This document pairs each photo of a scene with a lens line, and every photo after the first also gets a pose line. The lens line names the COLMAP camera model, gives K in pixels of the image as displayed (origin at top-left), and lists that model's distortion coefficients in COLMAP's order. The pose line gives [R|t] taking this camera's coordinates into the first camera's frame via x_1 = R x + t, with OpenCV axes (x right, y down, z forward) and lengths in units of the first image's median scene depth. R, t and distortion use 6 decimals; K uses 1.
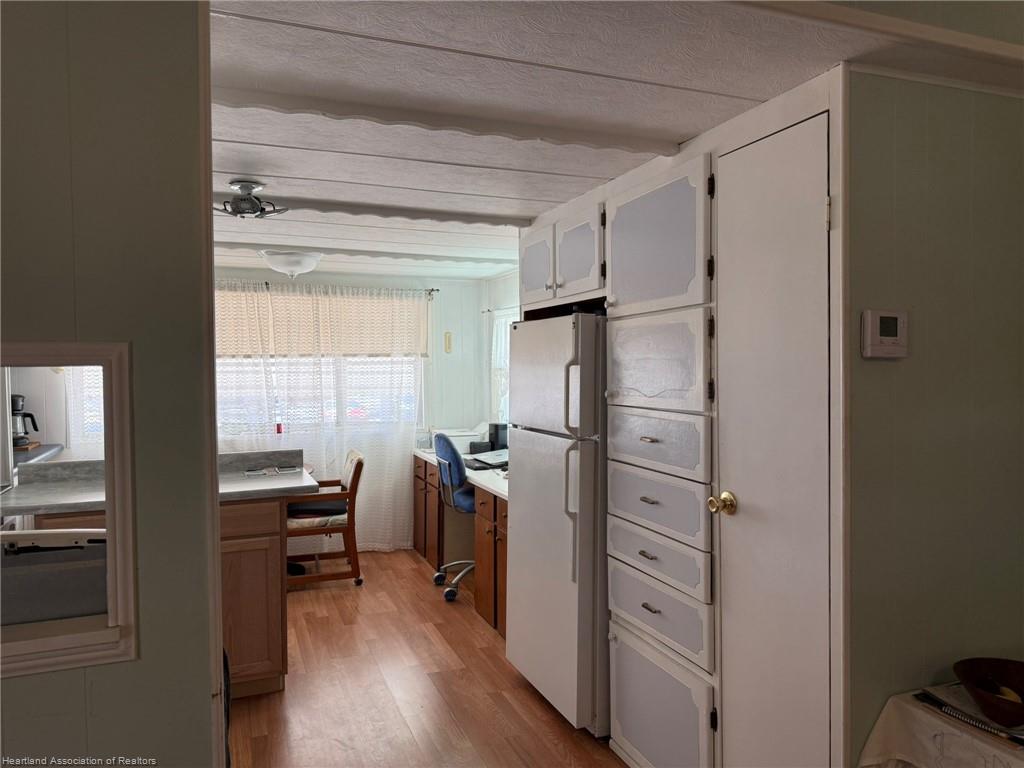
lens RADIAL K [[721.3, 0, 520.4], [0, 721.3, 384.3], [0, 0, 1]] dist [0.144871, -0.222043]
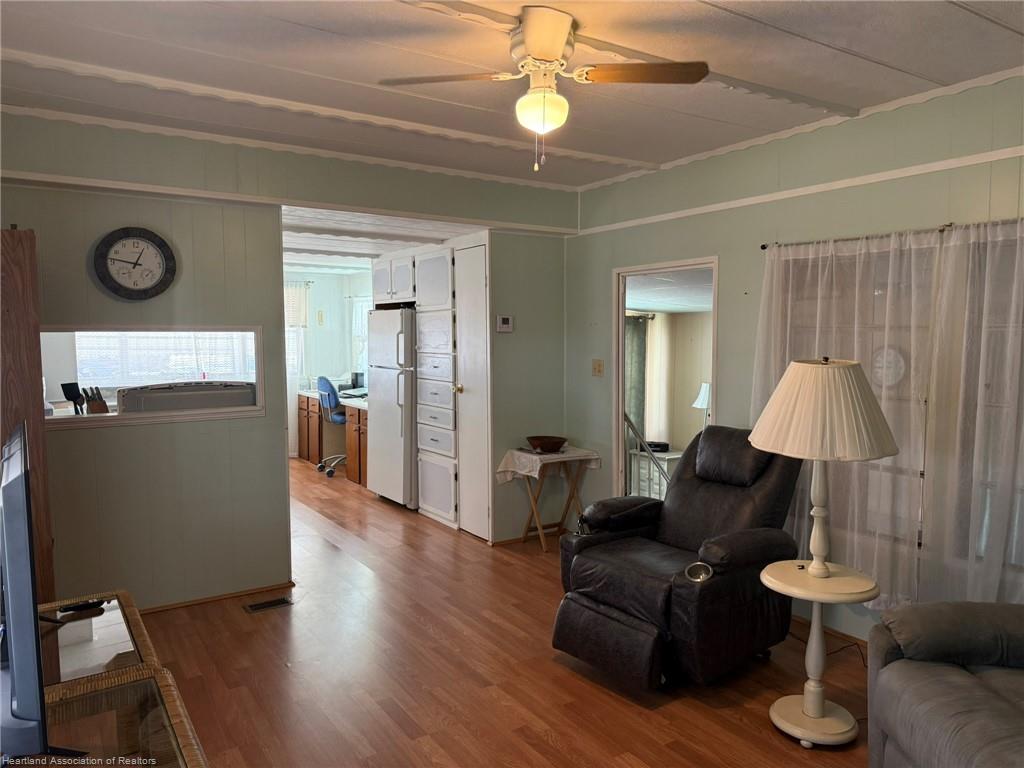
lens RADIAL K [[721.3, 0, 520.4], [0, 721.3, 384.3], [0, 0, 1]] dist [0.144871, -0.222043]
pose [[0.978631, -0.009887, 0.205388, -0.011583], [0.001372, 0.999135, 0.041559, 0.019587], [-0.205622, -0.040390, 0.977798, -0.671079]]
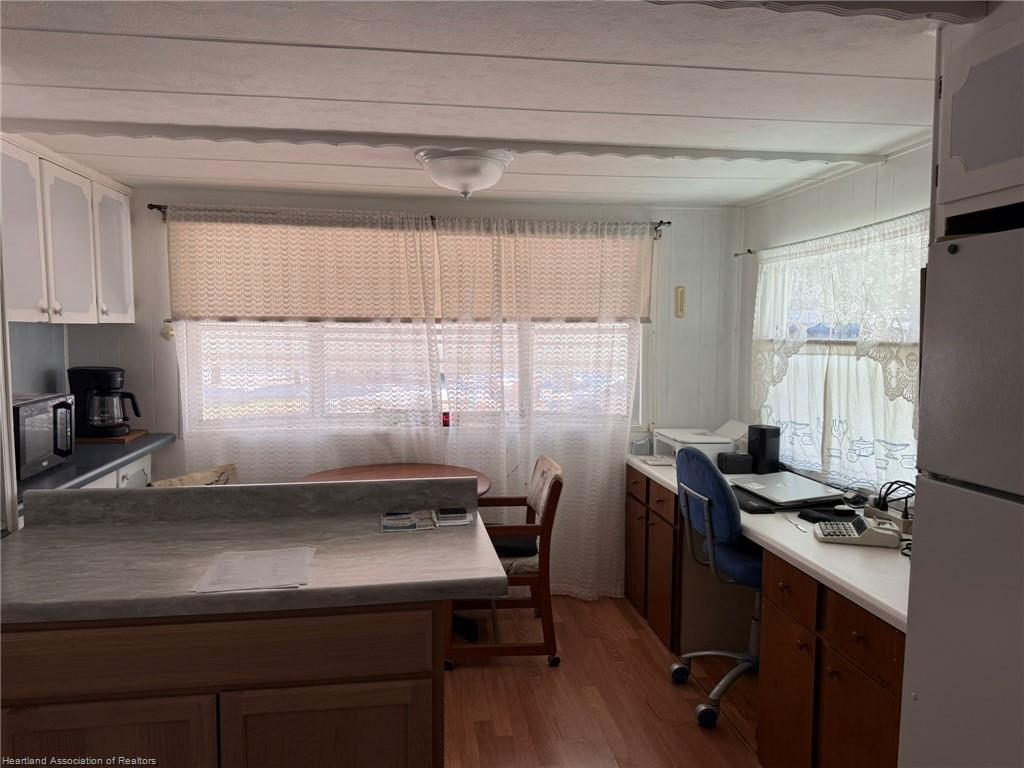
lens RADIAL K [[714.0, 0, 512.0], [0, 714.0, 384.0], [0, 0, 1]] dist [0.122539, -0.209718]
pose [[0.971175, 0.027781, -0.236743, -0.115455], [-0.017807, 0.998866, 0.044166, -0.009389], [0.237701, -0.038677, 0.970568, 0.382135]]
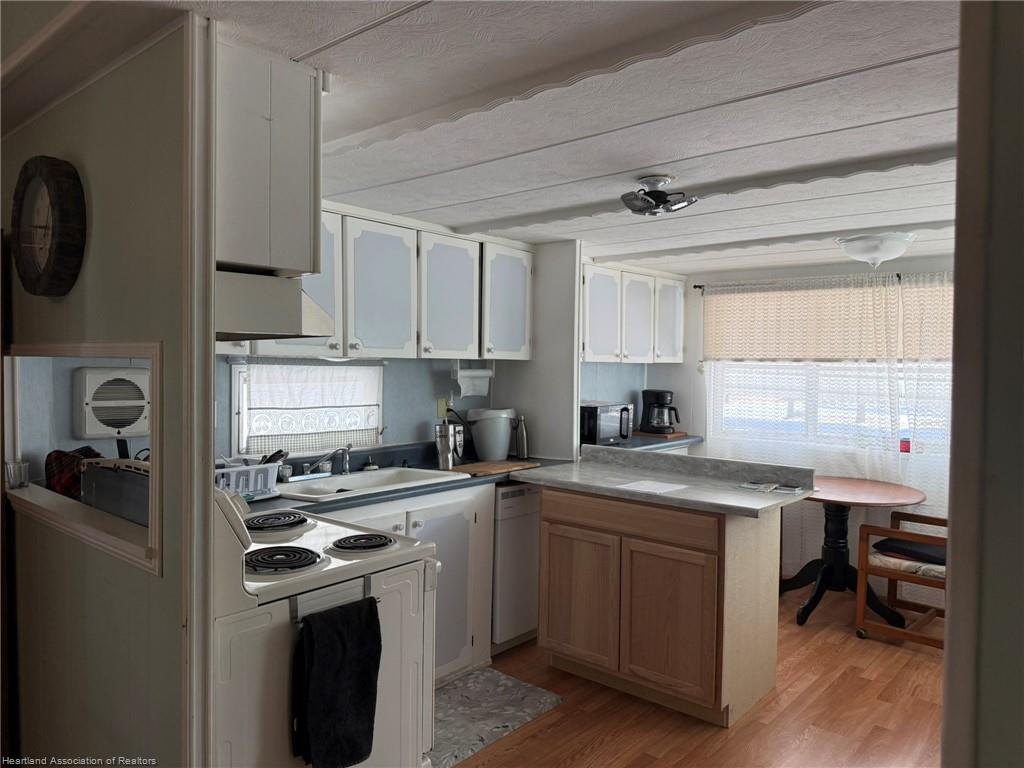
lens RADIAL K [[721.3, 0, 520.4], [0, 721.3, 384.3], [0, 0, 1]] dist [0.144871, -0.222043]
pose [[0.466843, 0.038906, -0.883484, 0.245437], [-0.045454, 0.998767, 0.019964, -0.009069], [0.883171, 0.030838, 0.468036, 0.246143]]
